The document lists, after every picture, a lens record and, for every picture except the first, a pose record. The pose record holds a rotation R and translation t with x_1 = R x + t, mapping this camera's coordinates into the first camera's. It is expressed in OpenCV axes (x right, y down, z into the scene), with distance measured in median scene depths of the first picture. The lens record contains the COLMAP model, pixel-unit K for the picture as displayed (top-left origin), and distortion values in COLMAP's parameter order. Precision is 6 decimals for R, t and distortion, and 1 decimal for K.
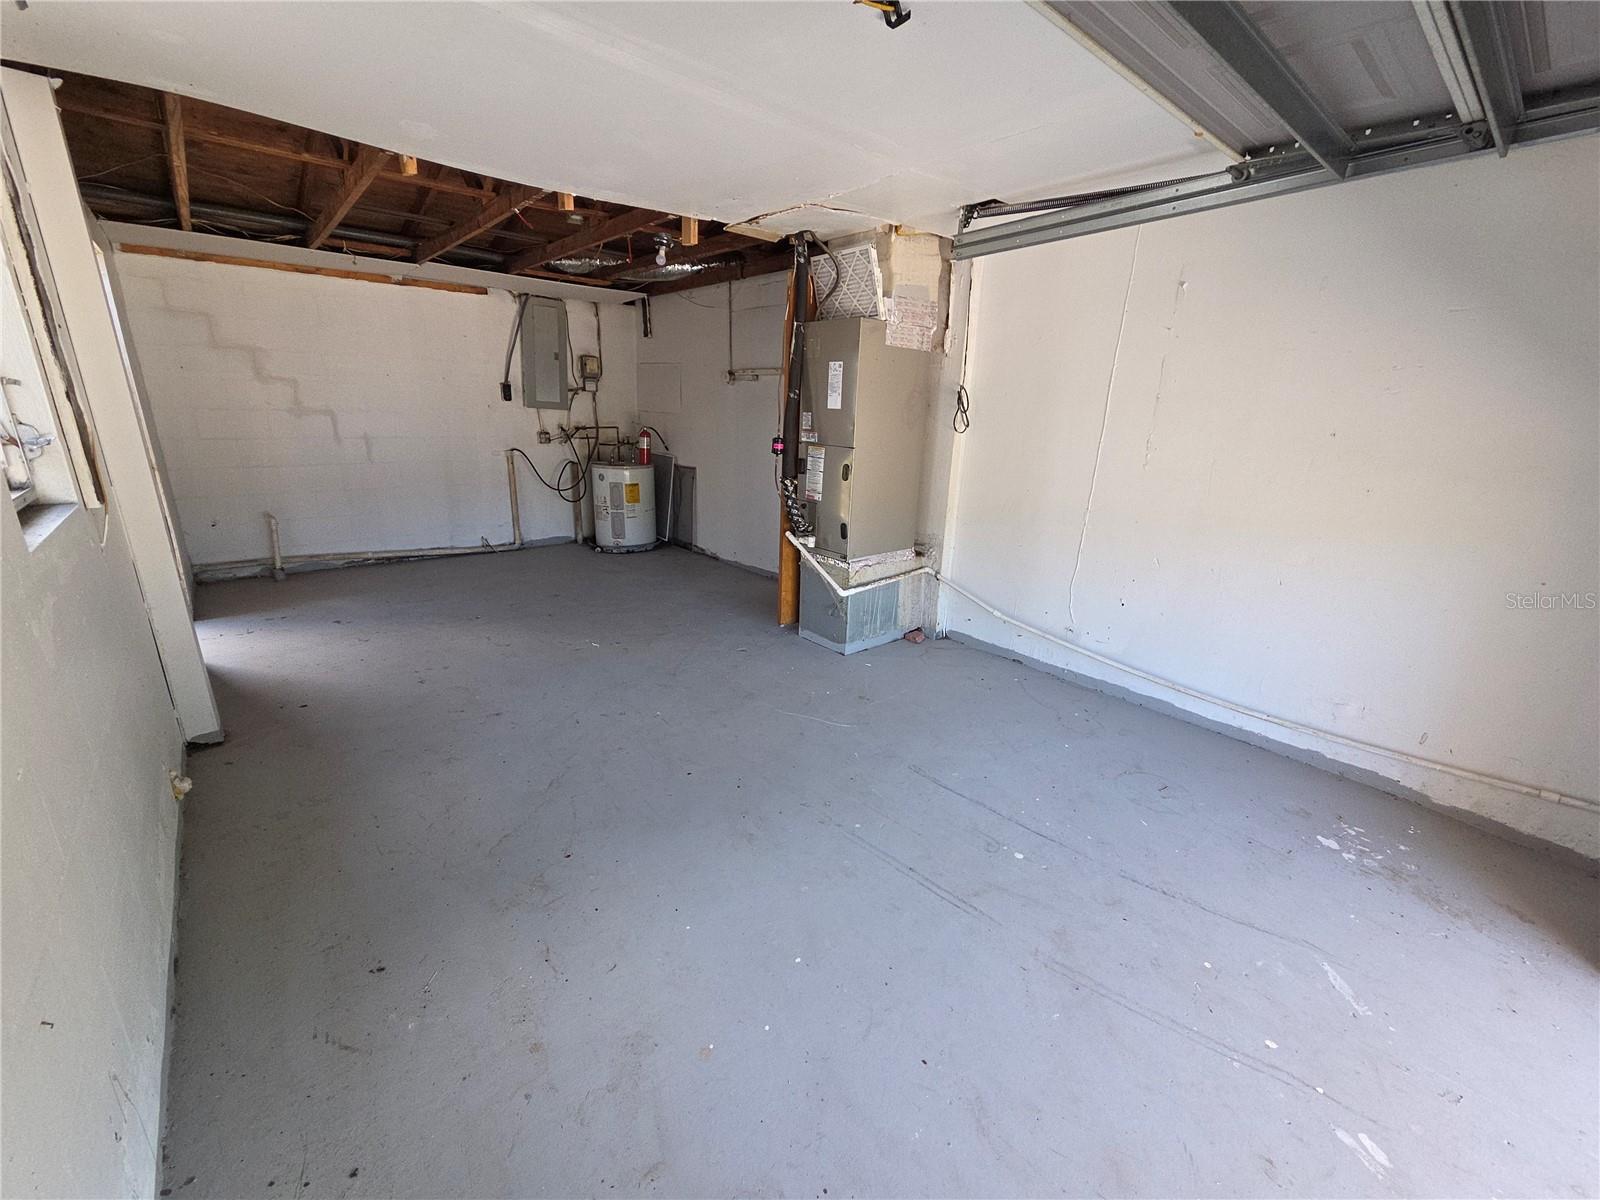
lens RADIAL K [[653.7, 0, 795.1], [0, 653.7, 609.1], [0, 0, 1]] dist [0.002554, 0.000147]
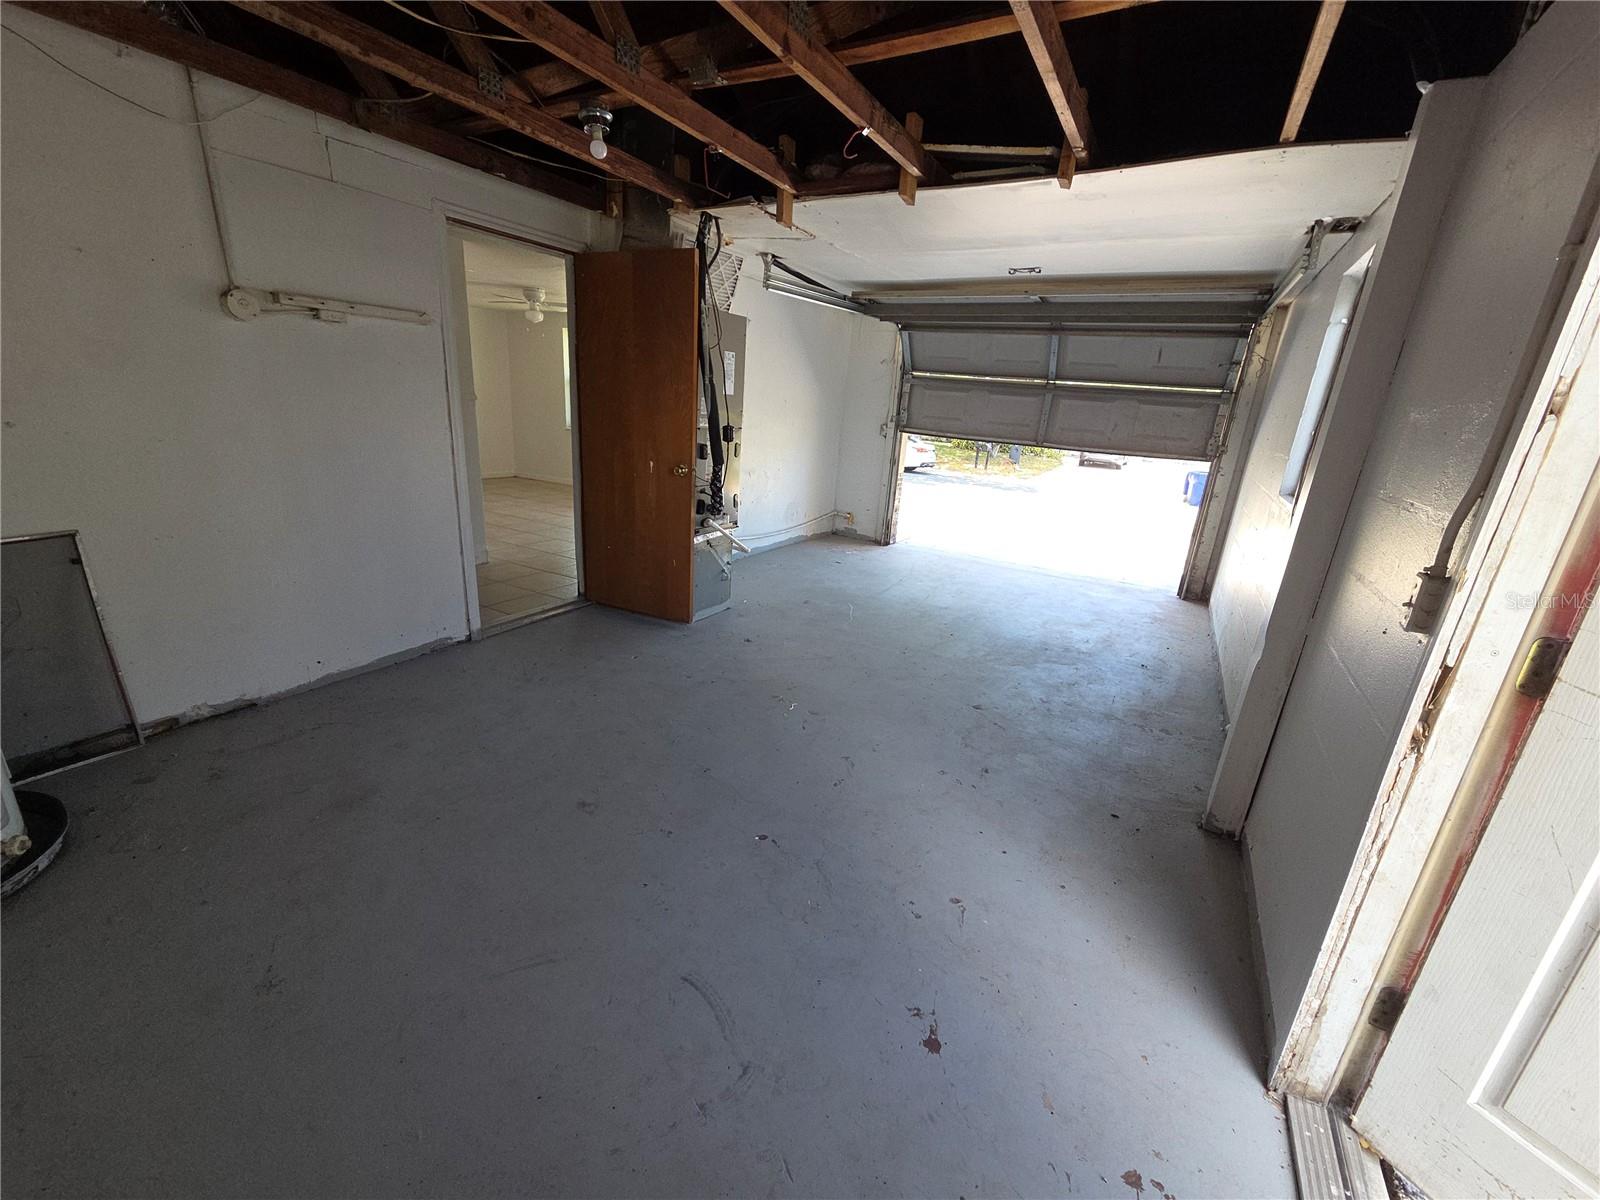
lens RADIAL K [[653.7, 0, 795.1], [0, 653.7, 609.1], [0, 0, 1]] dist [0.002554, 0.000147]
pose [[-0.333028, -0.340829, 0.879163, -0.964606], [0.210411, 0.882014, 0.421638, -0.385736], [-0.919141, 0.325403, -0.222021, 1.134243]]
